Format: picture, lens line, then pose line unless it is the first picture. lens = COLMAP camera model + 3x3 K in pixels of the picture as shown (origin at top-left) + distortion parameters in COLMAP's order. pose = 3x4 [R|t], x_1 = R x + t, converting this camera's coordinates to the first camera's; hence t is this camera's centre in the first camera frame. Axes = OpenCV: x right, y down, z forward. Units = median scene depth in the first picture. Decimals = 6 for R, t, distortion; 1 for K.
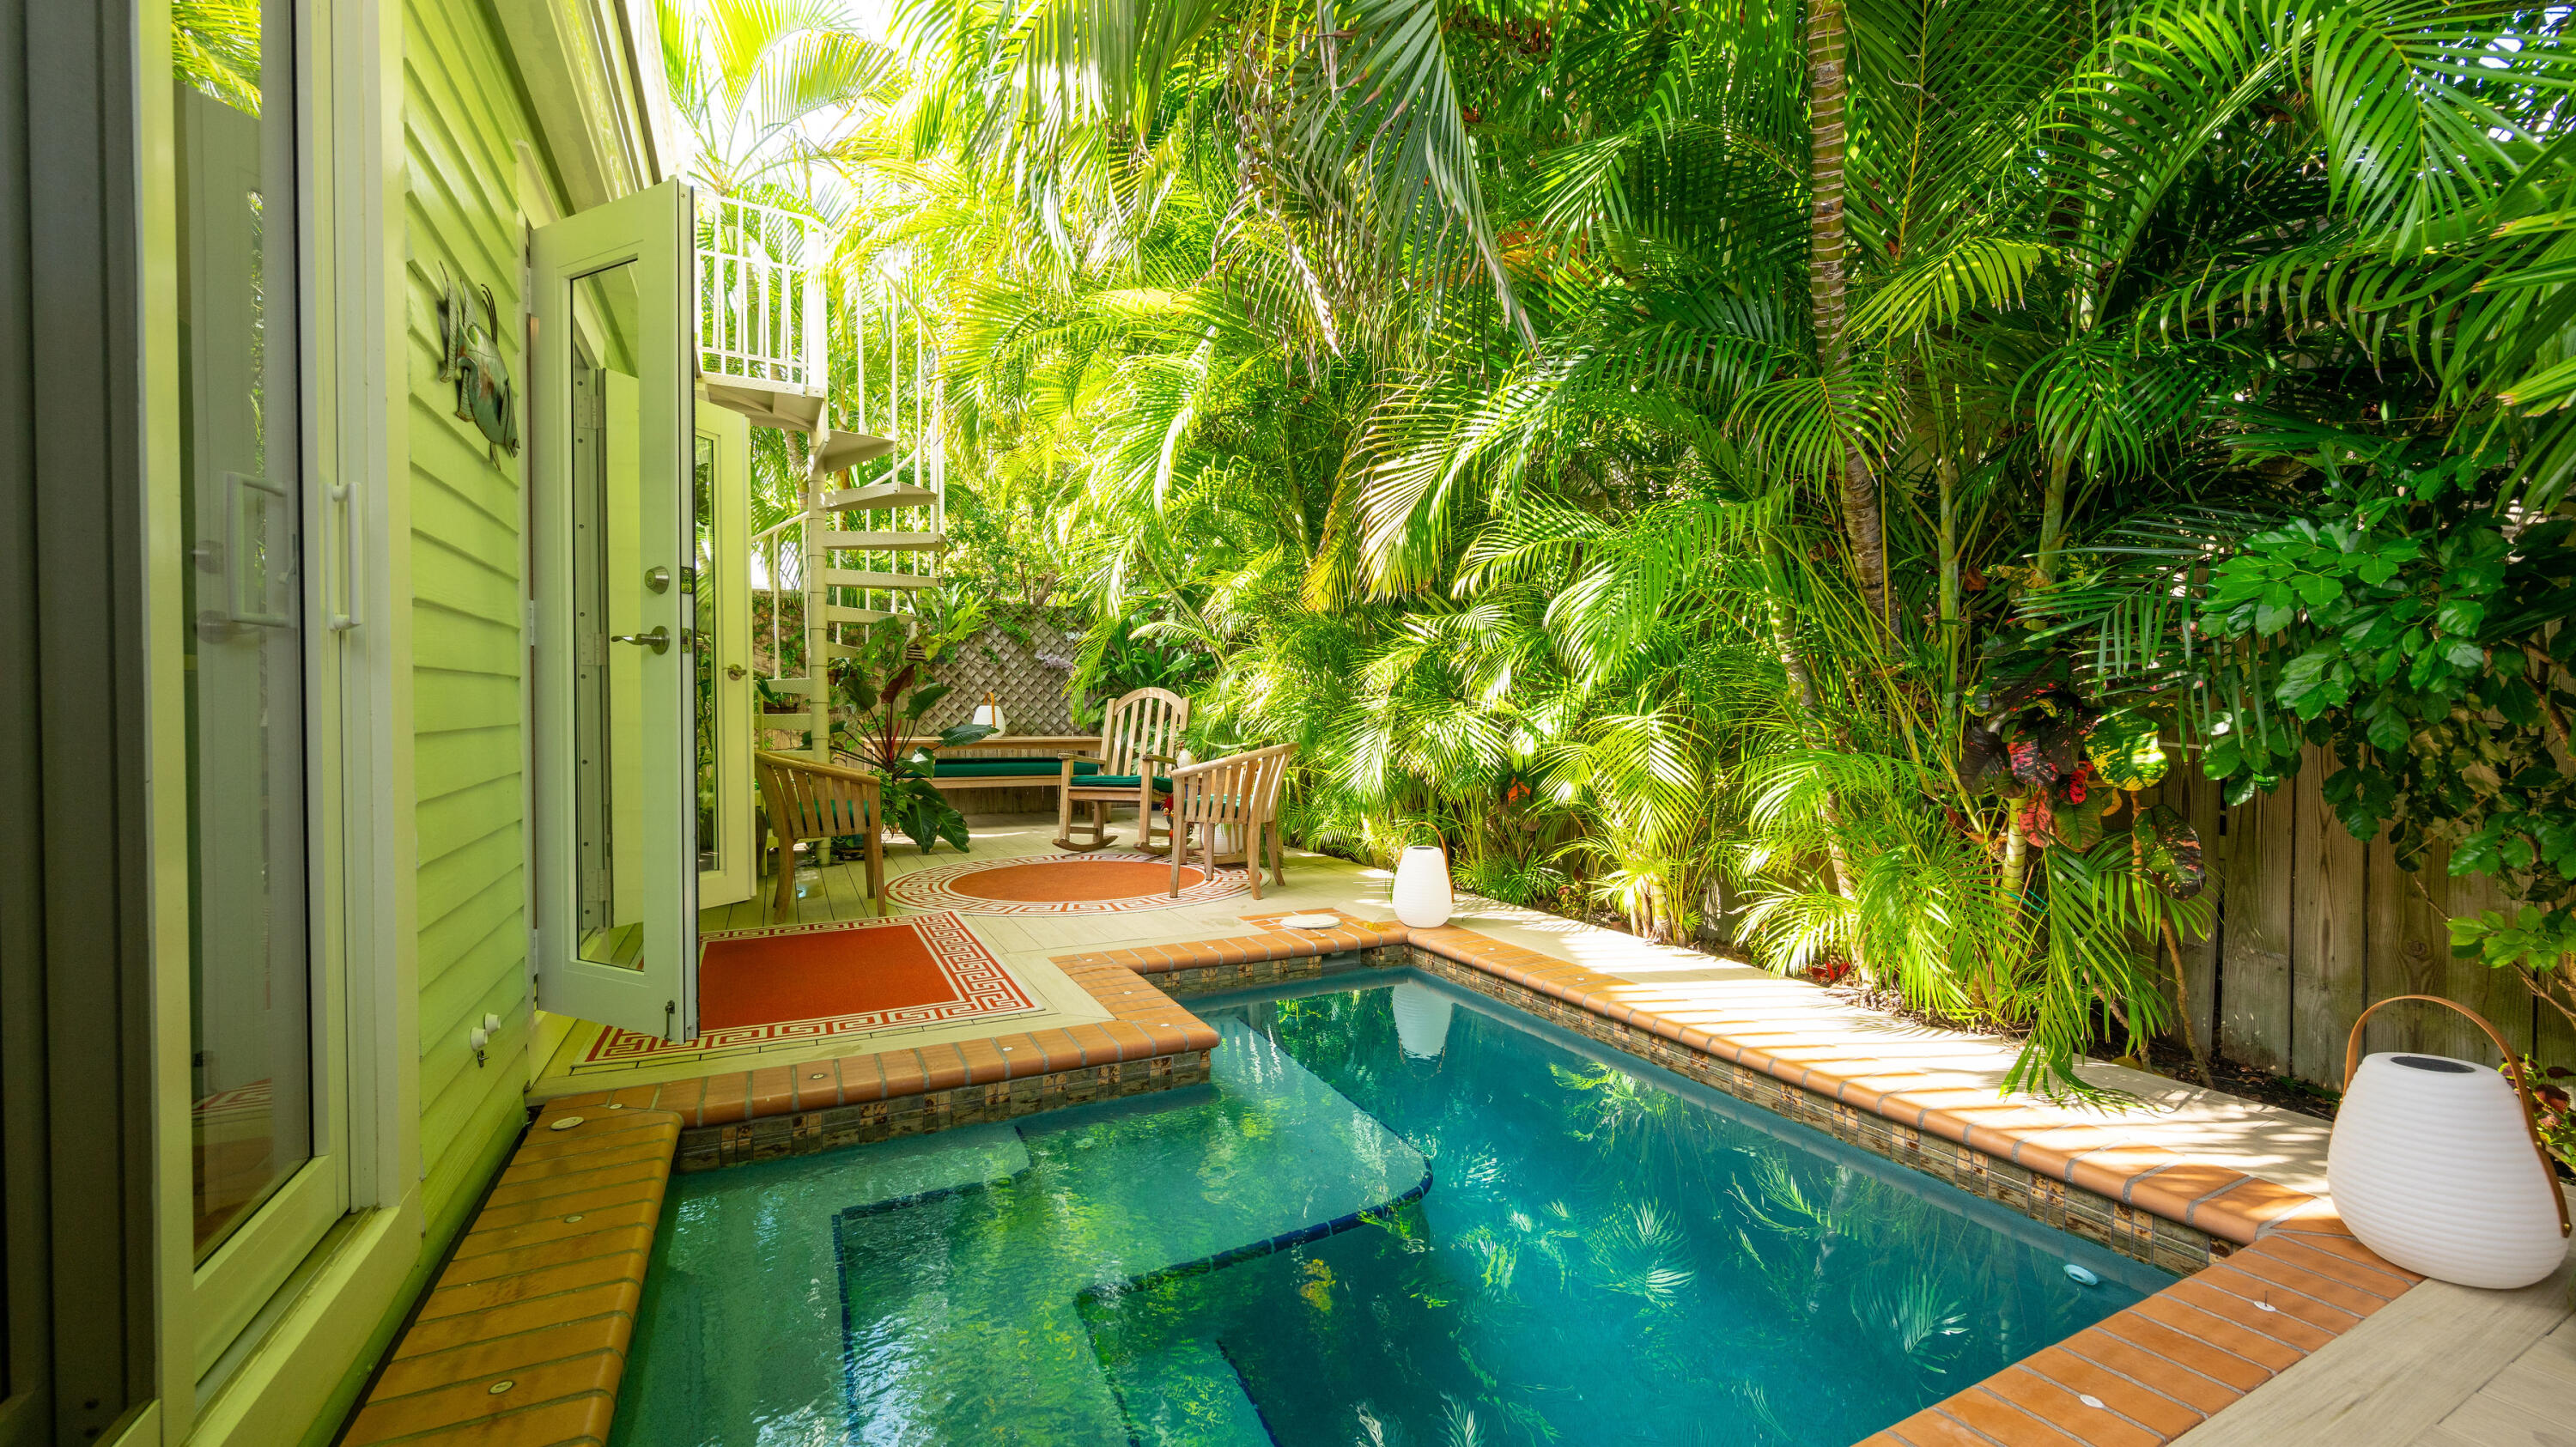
lens RADIAL K [[1018.8, 0, 1283.9], [0, 1018.8, 727.5], [0, 0, 1]] dist [-0.000535, -0.000225]
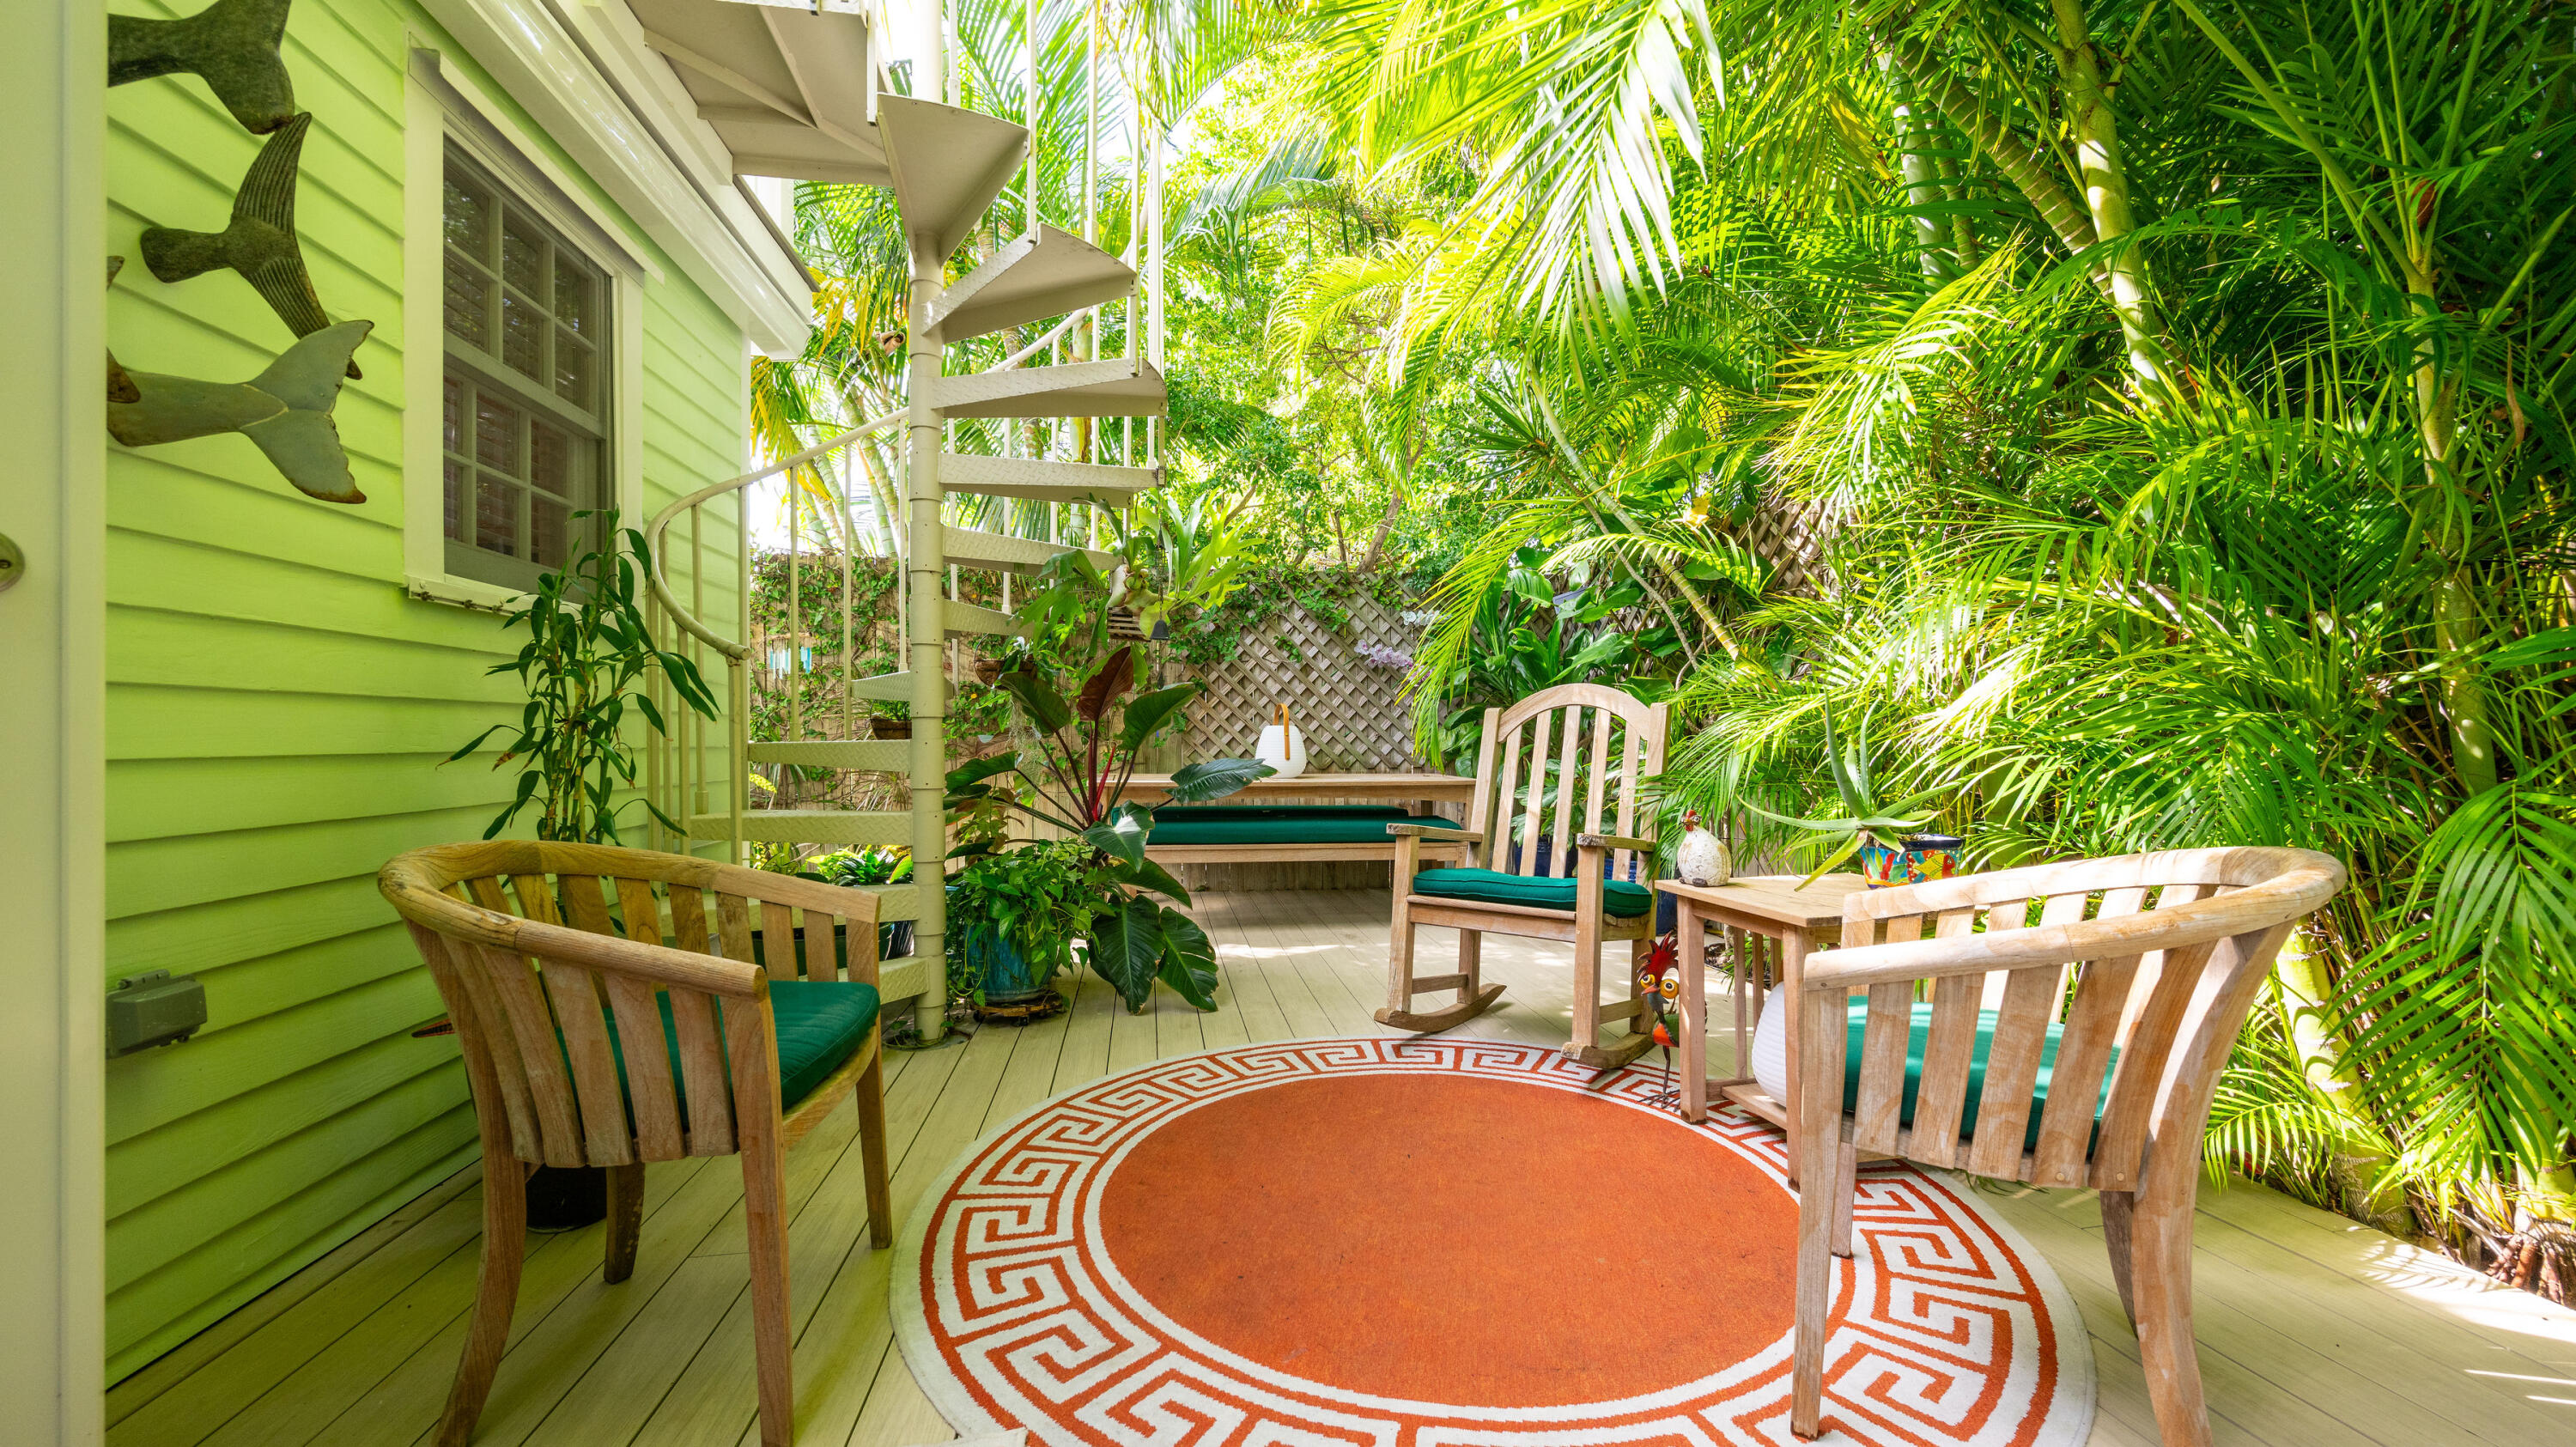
lens RADIAL K [[1018.8, 0, 1292.9], [0, 1018.8, 733.9], [0, 0, 1]] dist [-0.000535, -0.000225]
pose [[0.950460, -0.002641, -0.310837, -0.103184], [-0.002331, 0.999875, -0.015621, -0.007450], [0.310839, 0.015572, 0.950335, 0.475902]]
